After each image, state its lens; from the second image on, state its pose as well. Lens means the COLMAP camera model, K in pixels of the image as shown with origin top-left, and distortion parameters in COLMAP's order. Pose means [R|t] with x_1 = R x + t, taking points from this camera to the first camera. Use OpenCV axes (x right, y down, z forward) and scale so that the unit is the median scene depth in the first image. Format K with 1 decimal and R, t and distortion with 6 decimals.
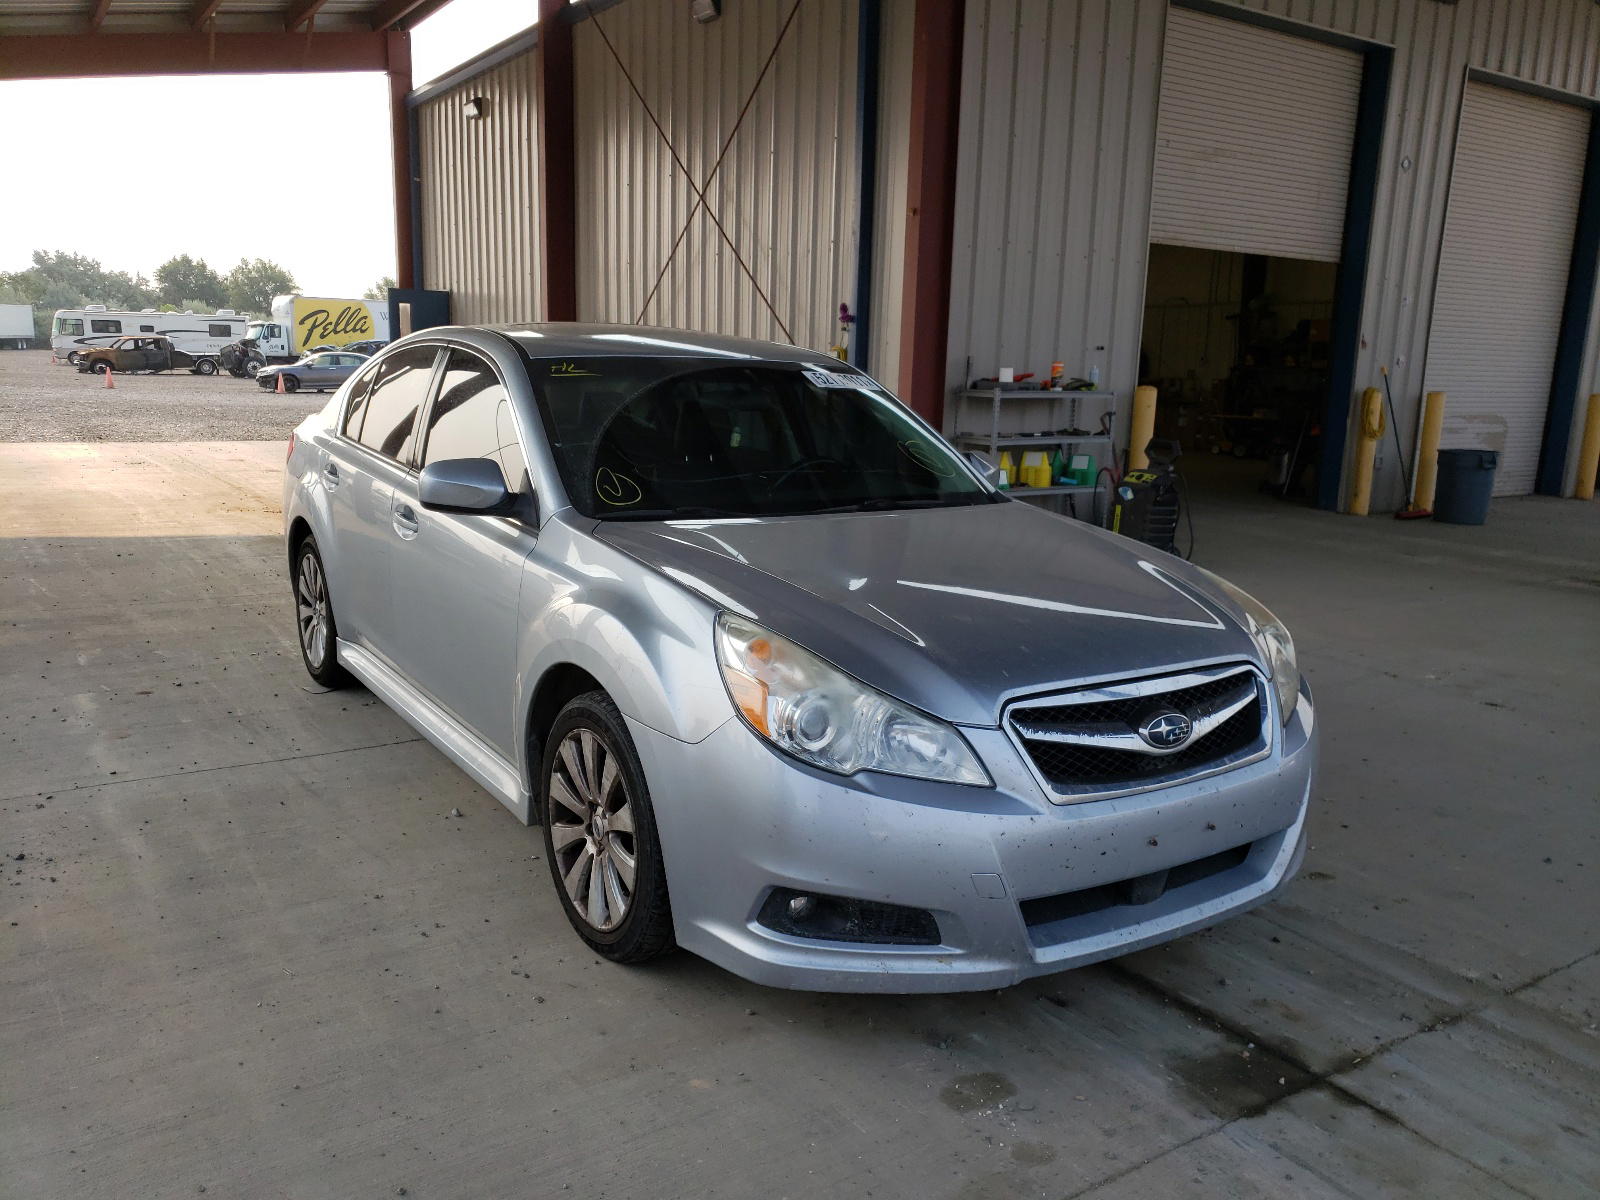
lens RADIAL K [[1212.8, 0, 812.5], [0, 1212.8, 604.3], [0, 0, 1]] dist [0.002488, 0.004466]
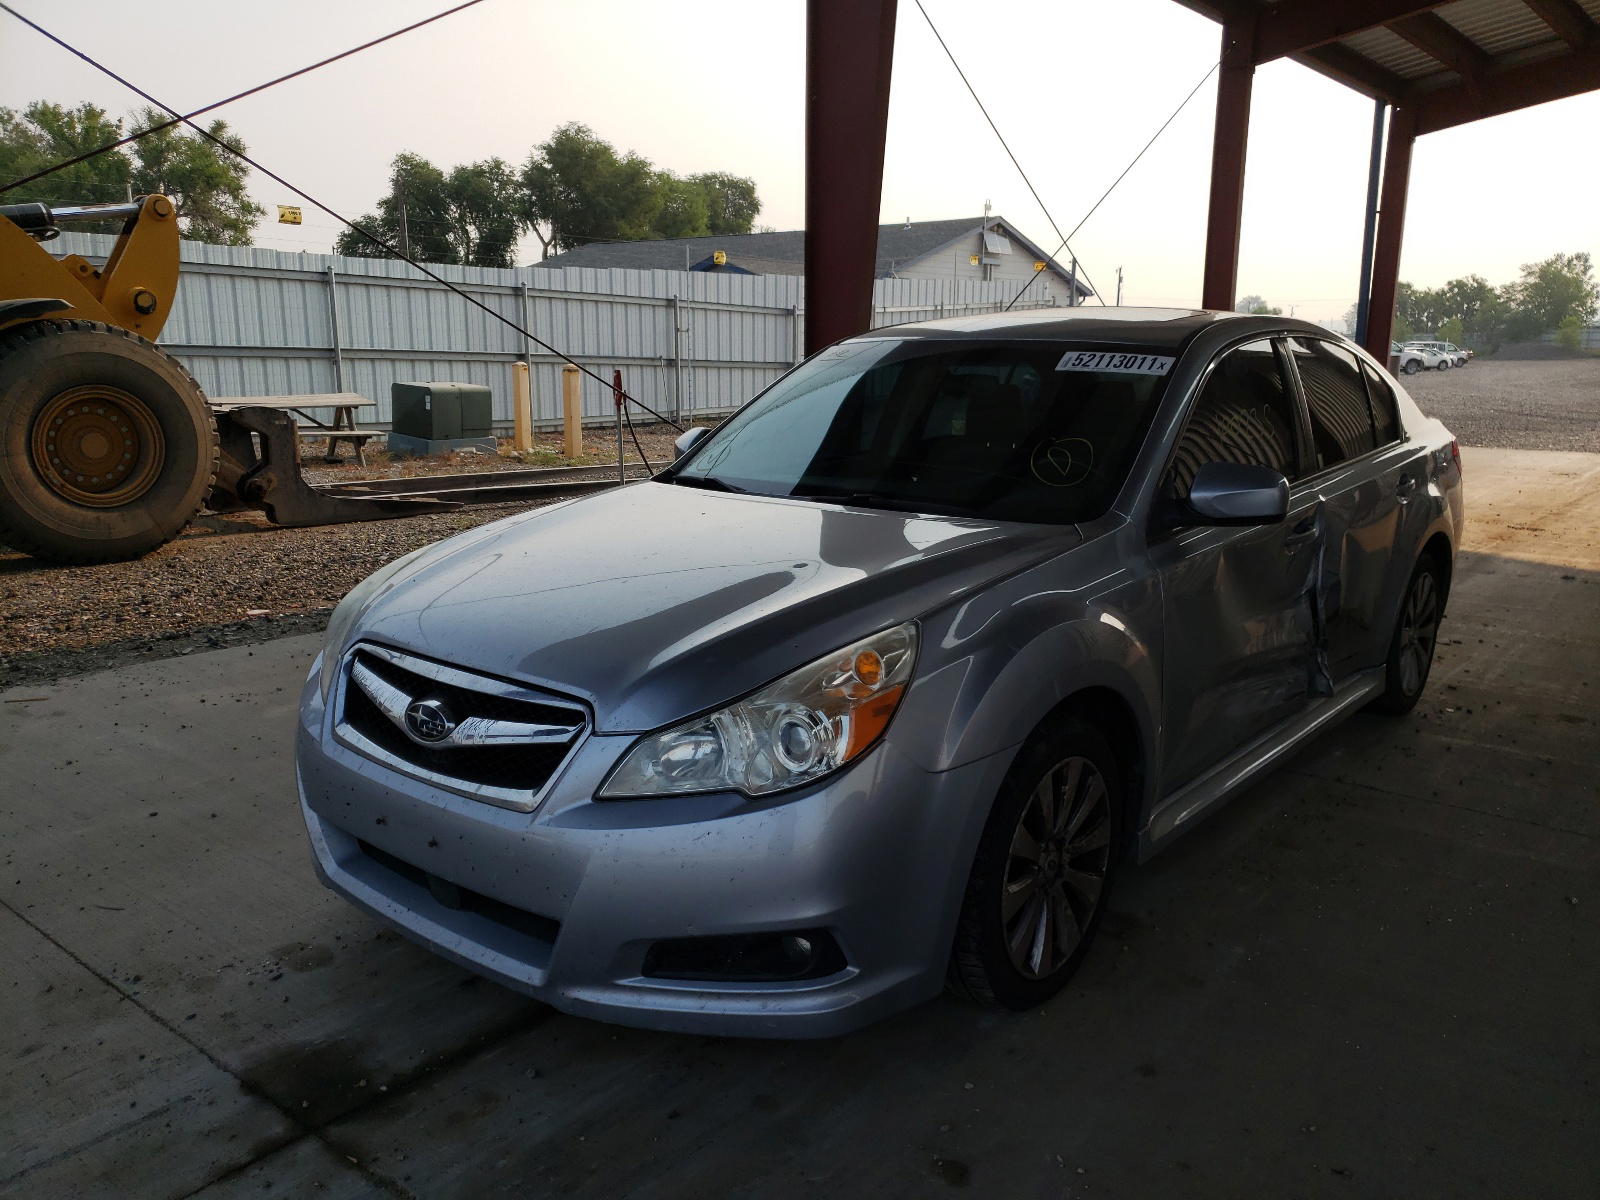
lens RADIAL K [[1212.8, 0, 813.0], [0, 1212.8, 595.5], [0, 0, 1]] dist [0.002488, 0.004466]
pose [[0.322558, 0.161947, -0.932593, 1.245366], [-0.182800, 0.977365, 0.106496, -0.143653], [0.928731, 0.136127, 0.344861, 0.943741]]
